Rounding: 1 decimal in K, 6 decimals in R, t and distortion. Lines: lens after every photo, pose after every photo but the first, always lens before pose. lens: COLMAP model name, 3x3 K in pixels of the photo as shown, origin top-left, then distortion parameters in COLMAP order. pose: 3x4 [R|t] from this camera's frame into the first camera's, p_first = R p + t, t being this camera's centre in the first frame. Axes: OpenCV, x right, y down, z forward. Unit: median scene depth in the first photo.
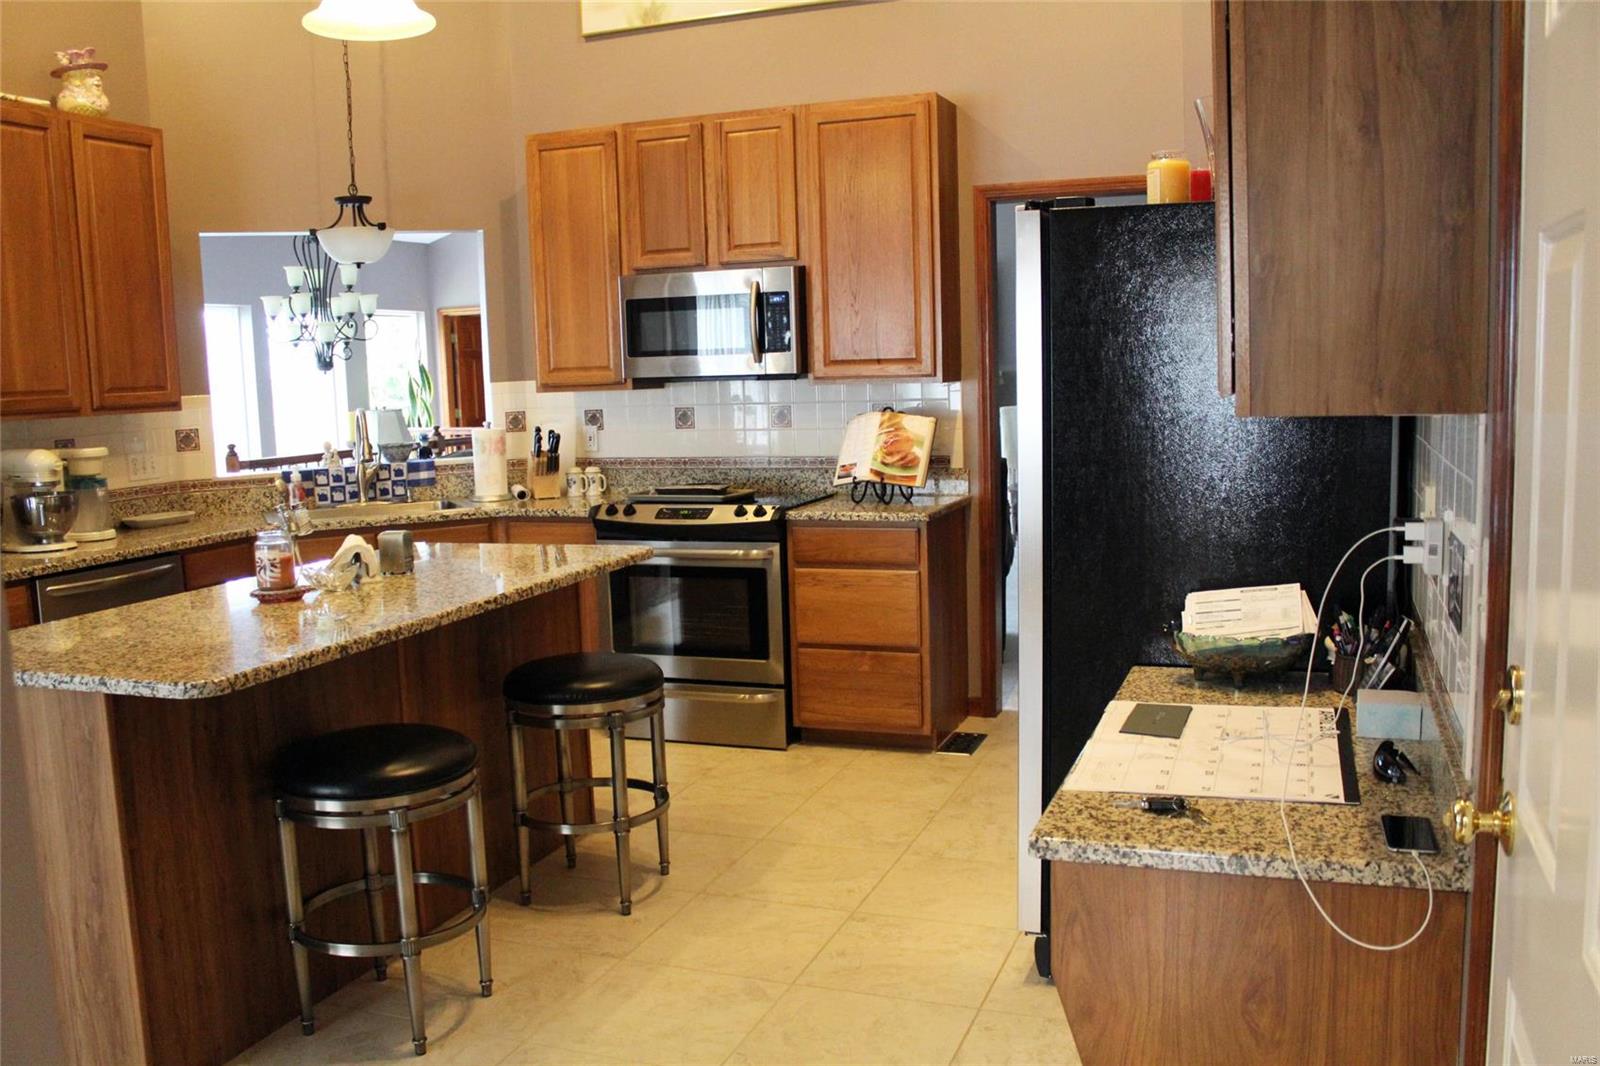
lens RADIAL K [[1352.3, 0, 803.8], [0, 1352.3, 558.6], [0, 0, 1]] dist [-0.172477, 0.156724]
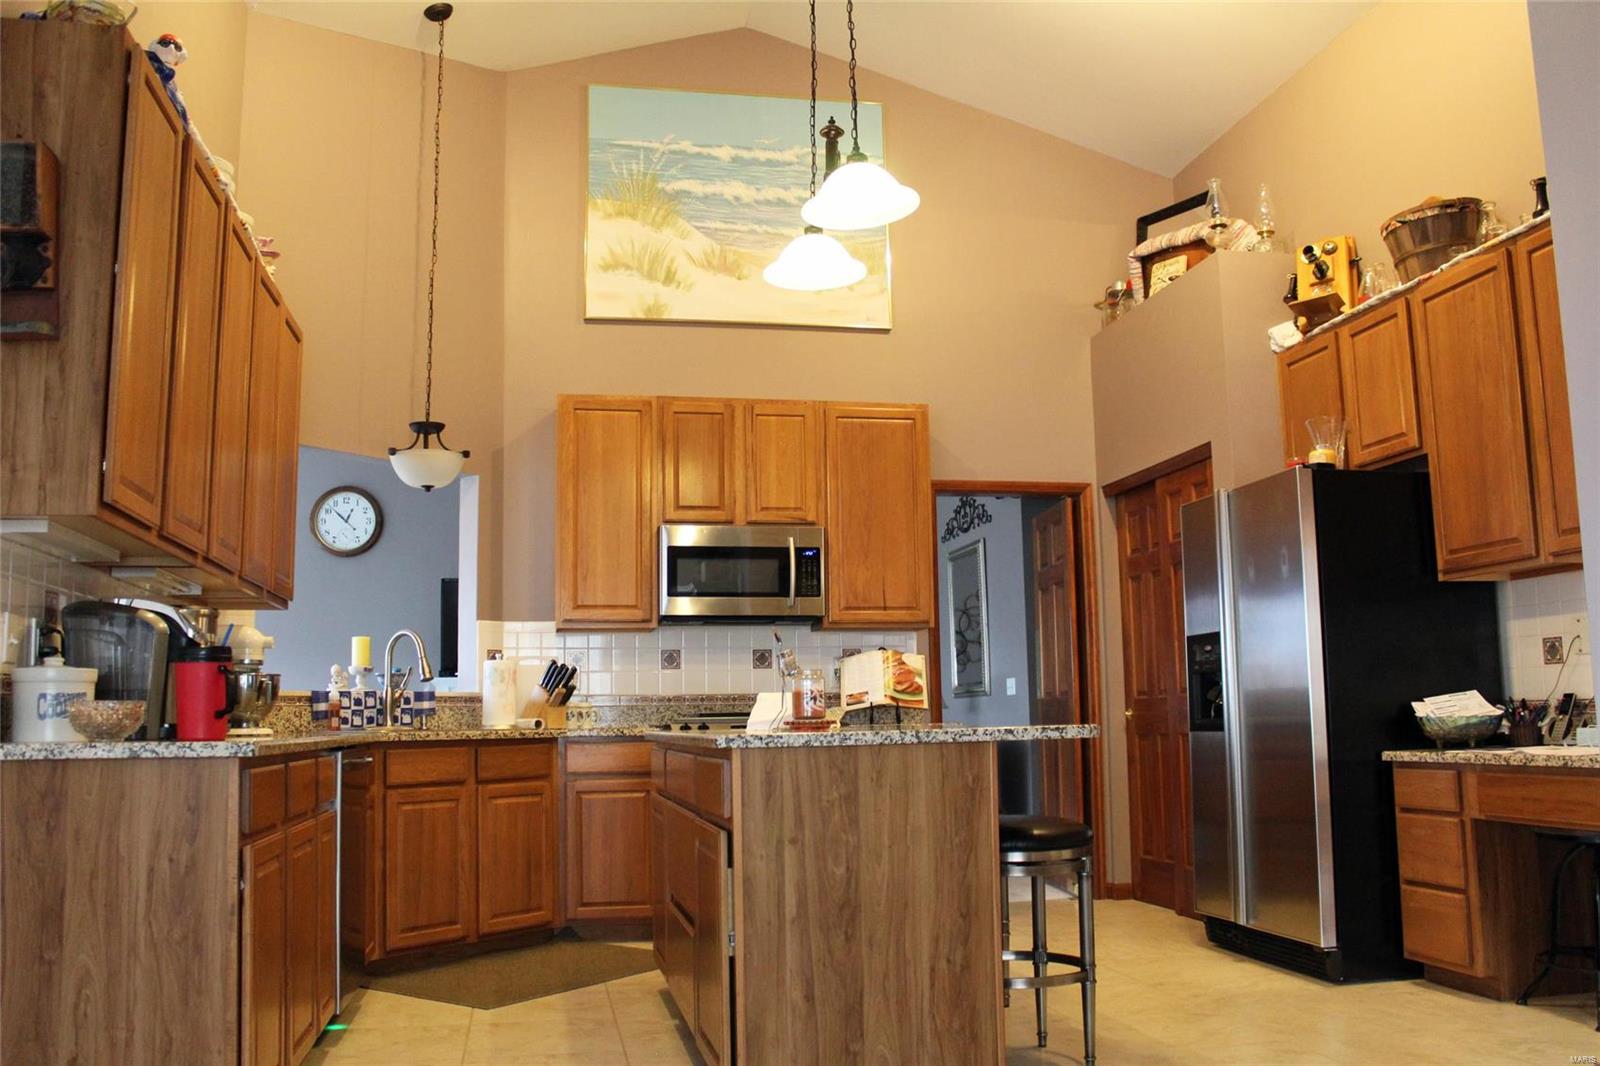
lens RADIAL K [[1352.3, 0, 803.8], [0, 1352.3, 558.6], [0, 0, 1]] dist [-0.172477, 0.156724]
pose [[0.848468, 0.077763, 0.523503, -0.649409], [0.067399, 0.965217, -0.252613, 0.115335], [-0.524938, 0.249618, 0.813715, 0.019058]]
